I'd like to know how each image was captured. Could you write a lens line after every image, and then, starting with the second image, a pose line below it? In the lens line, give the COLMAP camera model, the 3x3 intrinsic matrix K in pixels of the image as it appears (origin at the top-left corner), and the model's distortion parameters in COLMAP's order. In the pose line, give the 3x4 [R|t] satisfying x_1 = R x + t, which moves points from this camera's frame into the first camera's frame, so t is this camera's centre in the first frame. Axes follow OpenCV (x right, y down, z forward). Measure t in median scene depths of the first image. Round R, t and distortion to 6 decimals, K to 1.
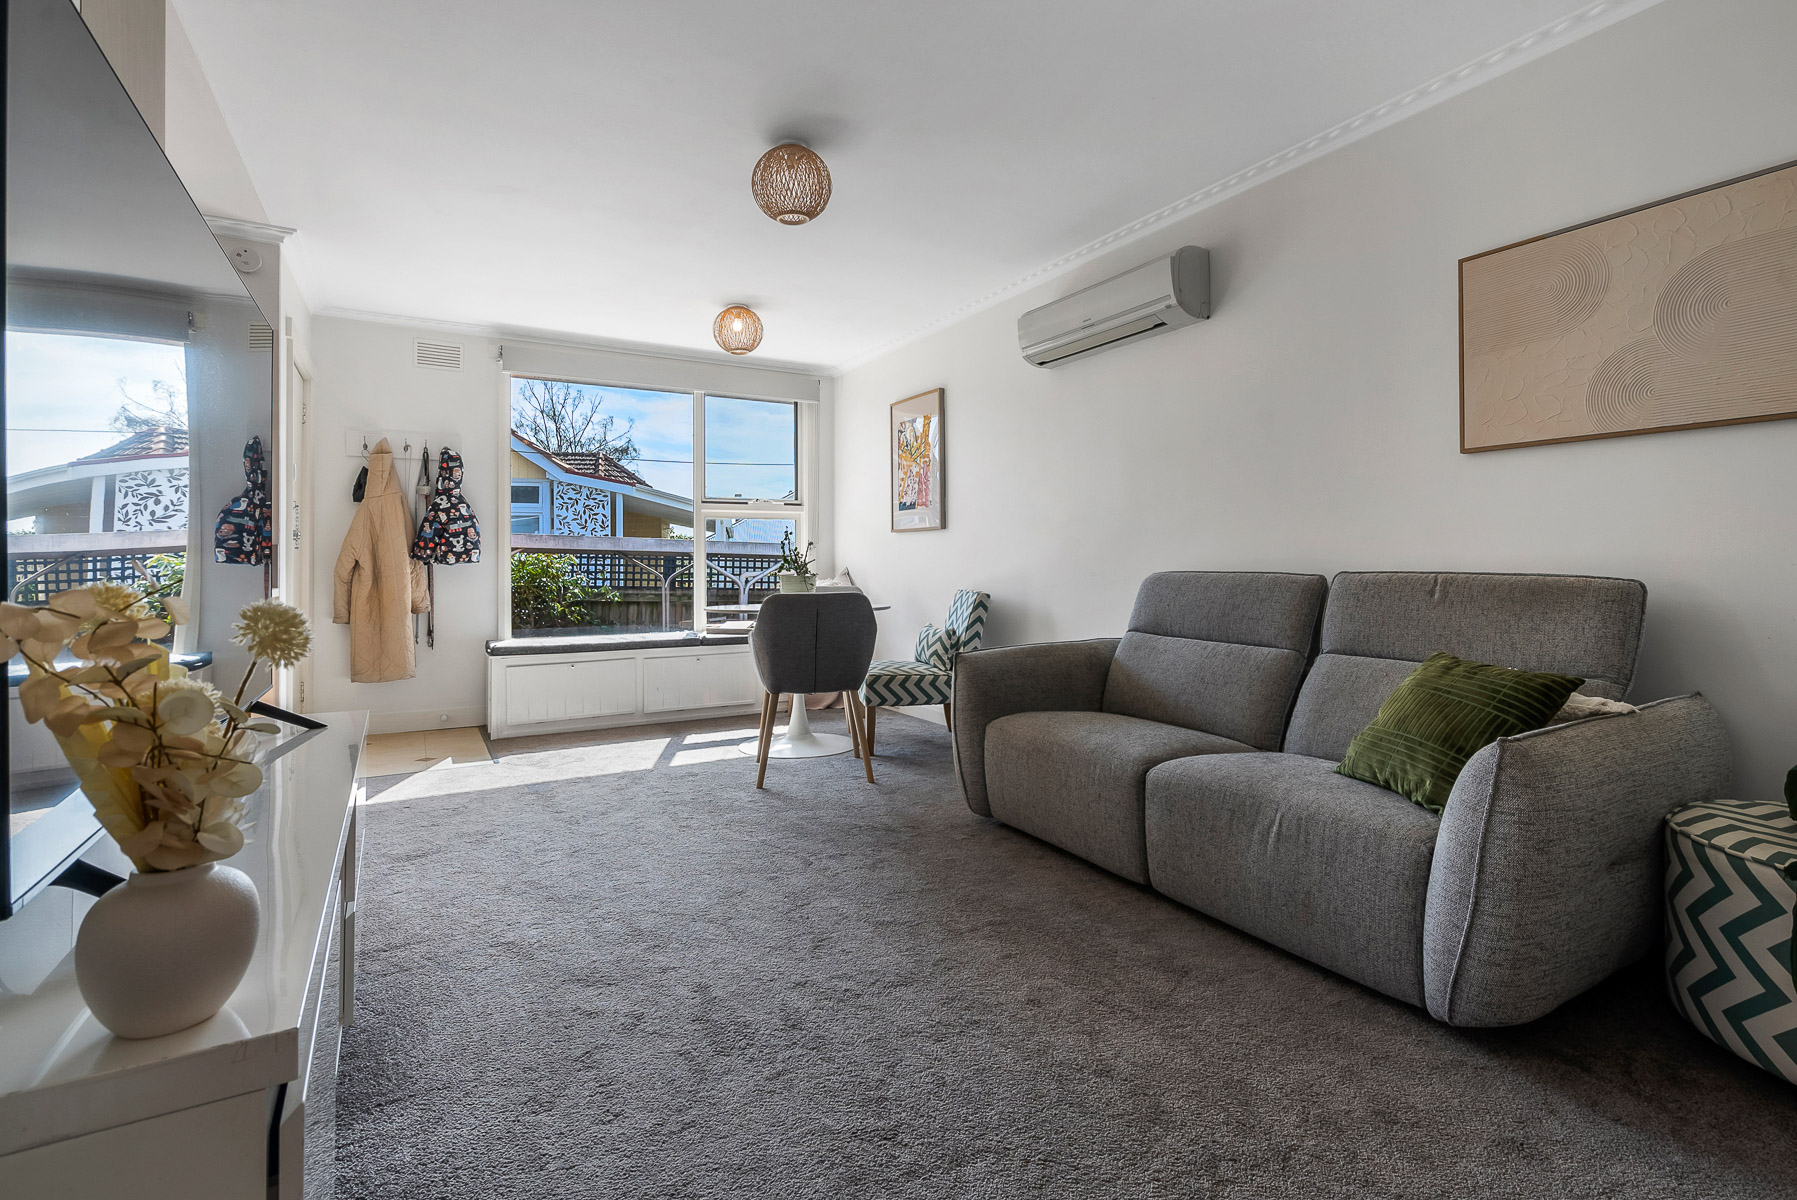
lens RADIAL K [[840.5, 0, 897.0], [0, 840.5, 558.8], [0, 0, 1]] dist [-0.001215, -0.000022]
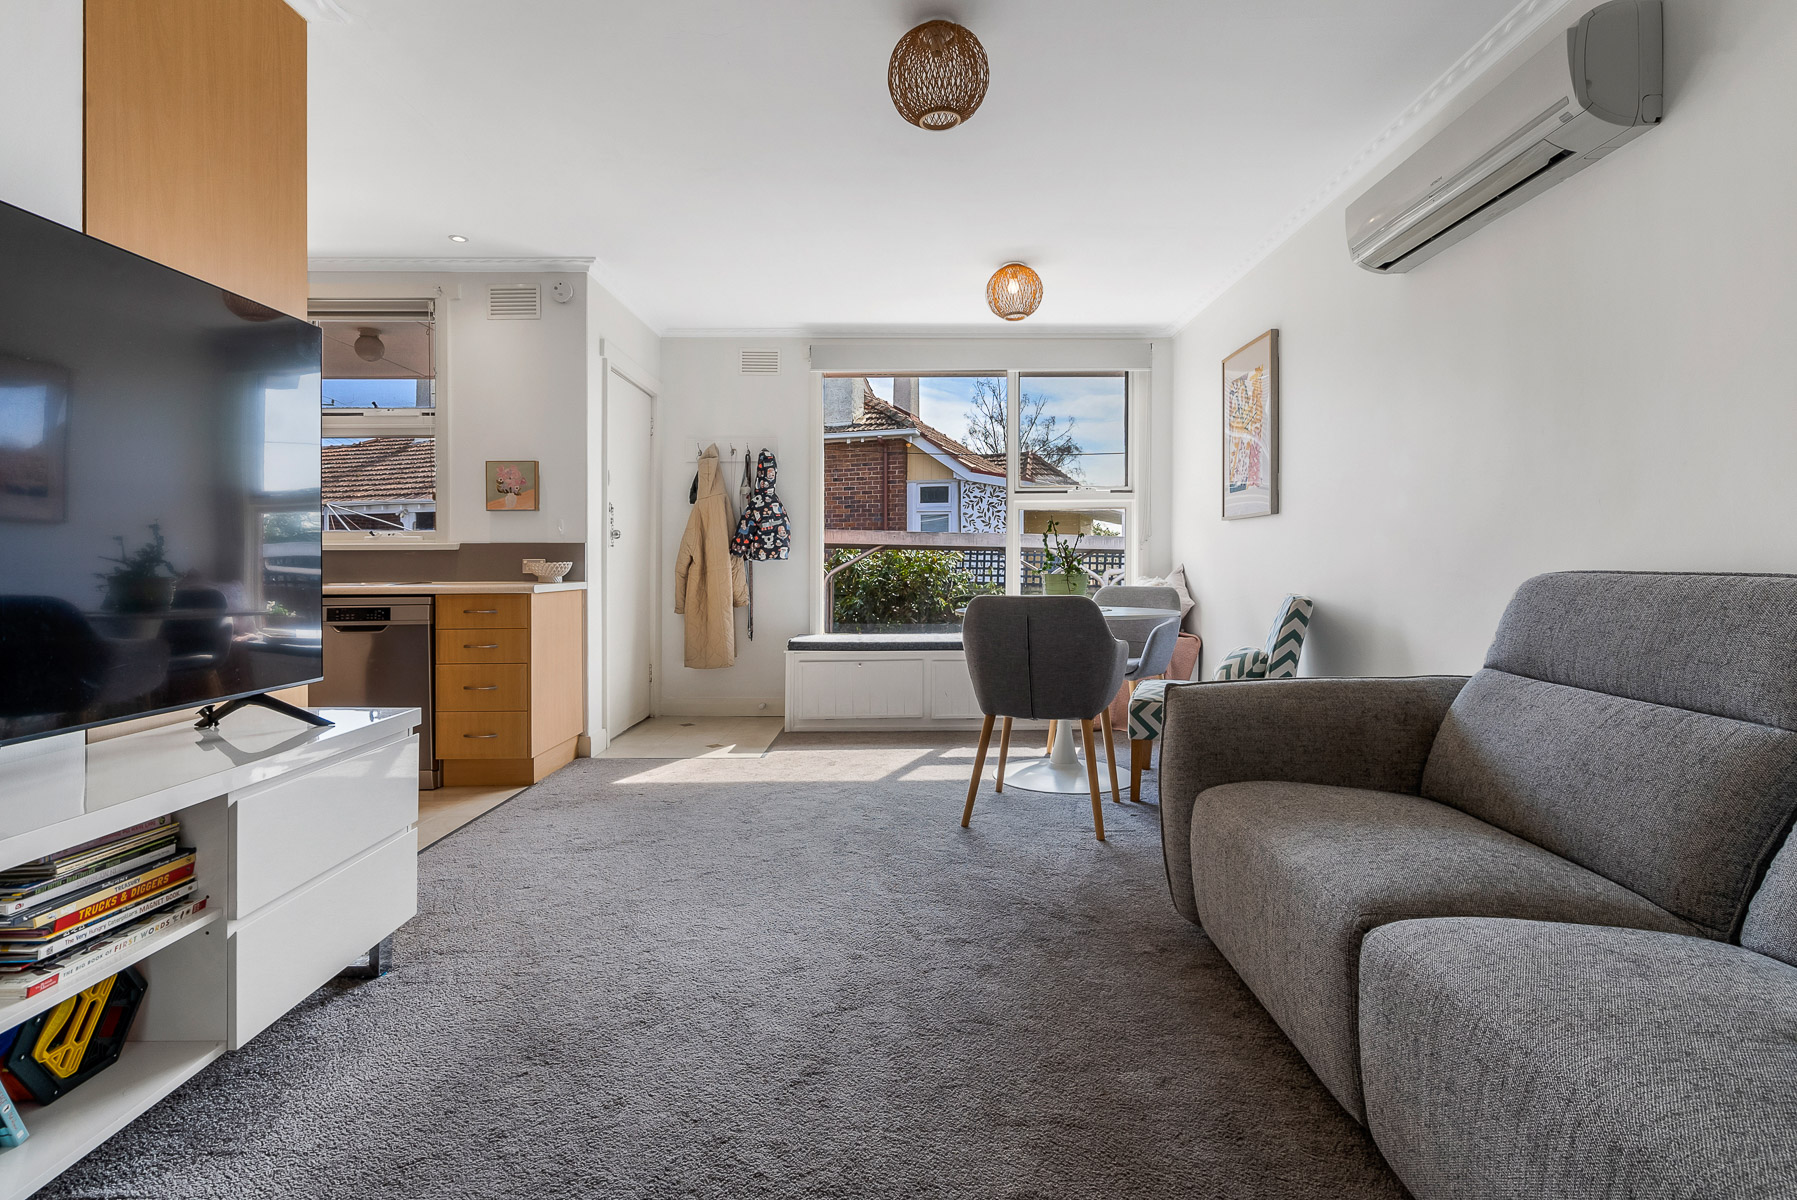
lens RADIAL K [[842.5, 0, 915.5], [0, 842.5, 570.2], [0, 0, 1]] dist [-0.001169, 0.008005]
pose [[0.872086, 0.004850, -0.489329, 0.146636], [0.003834, 0.999852, 0.016742, 0.001764], [0.489338, -0.016477, 0.871939, 0.174382]]
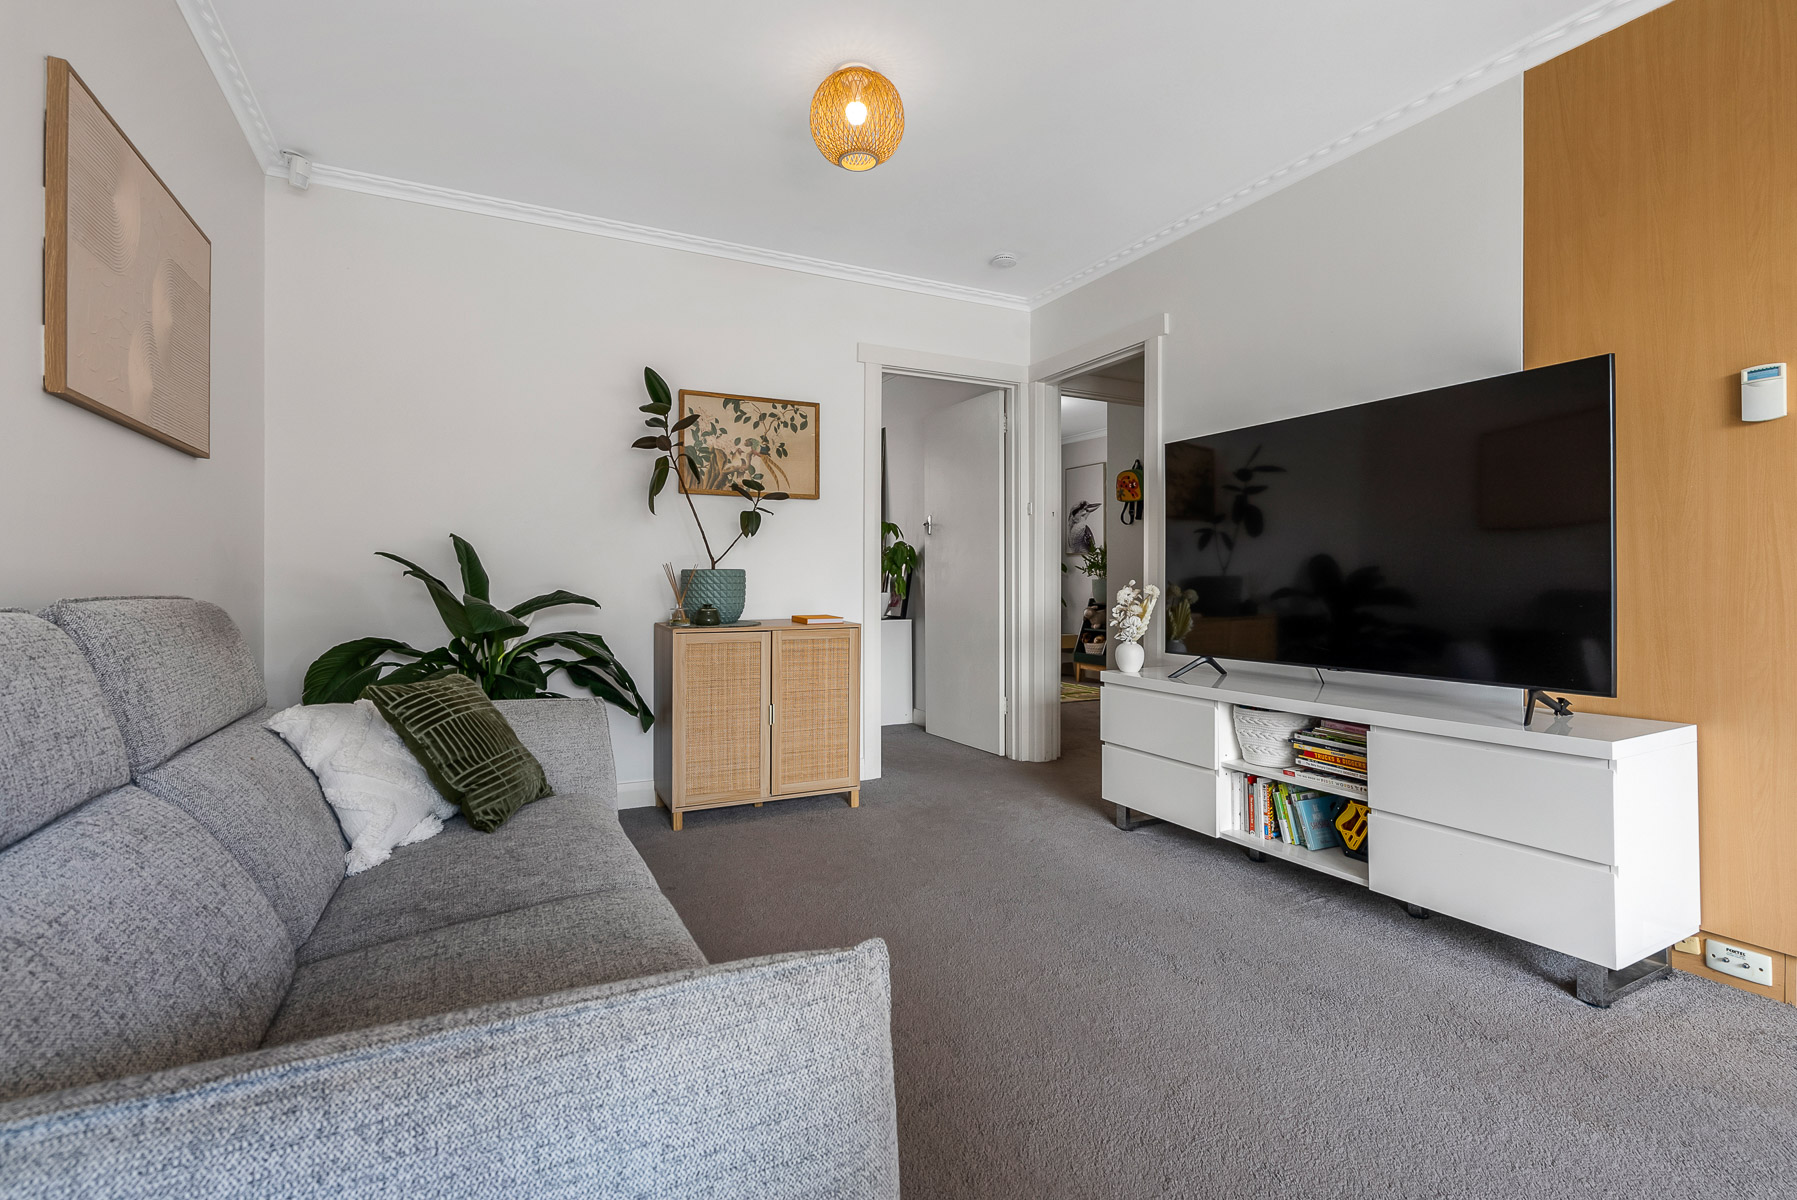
lens RADIAL K [[830.6, 0, 899.5], [0, 830.6, 575.5], [0, 0, 1]] dist [0.000147, 0.000054]
pose [[-0.998710, 0.003406, 0.050667, 0.031248], [0.002647, 0.999884, -0.015030, 0.006329], [-0.050713, -0.014876, -0.998602, 0.783040]]
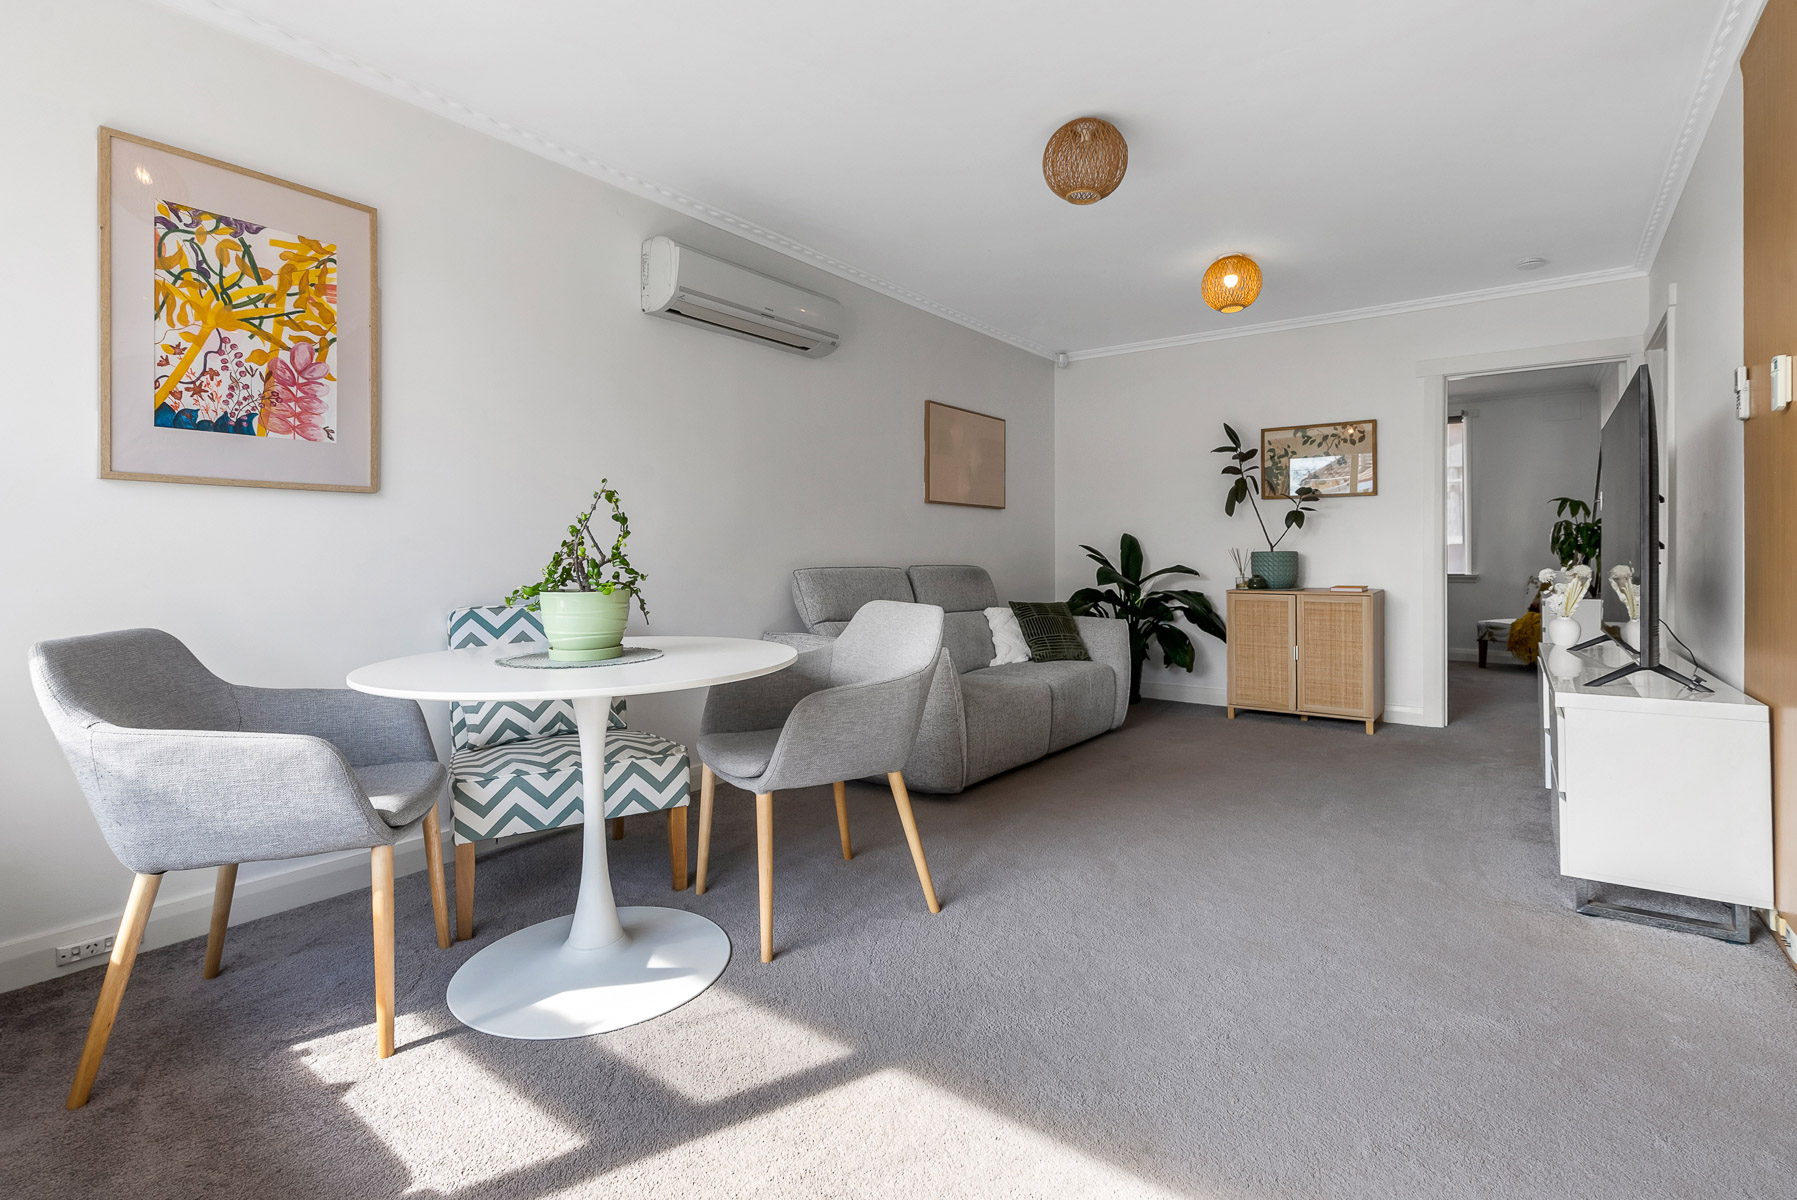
lens RADIAL K [[840.5, 0, 897.0], [0, 840.5, 558.8], [0, 0, 1]] dist [-0.001215, -0.000022]
pose [[-0.396474, -0.000762, 0.918045, -0.536316], [-0.005468, 0.999984, -0.001531, 0.002940], [-0.918029, -0.005627, -0.396472, 0.924317]]
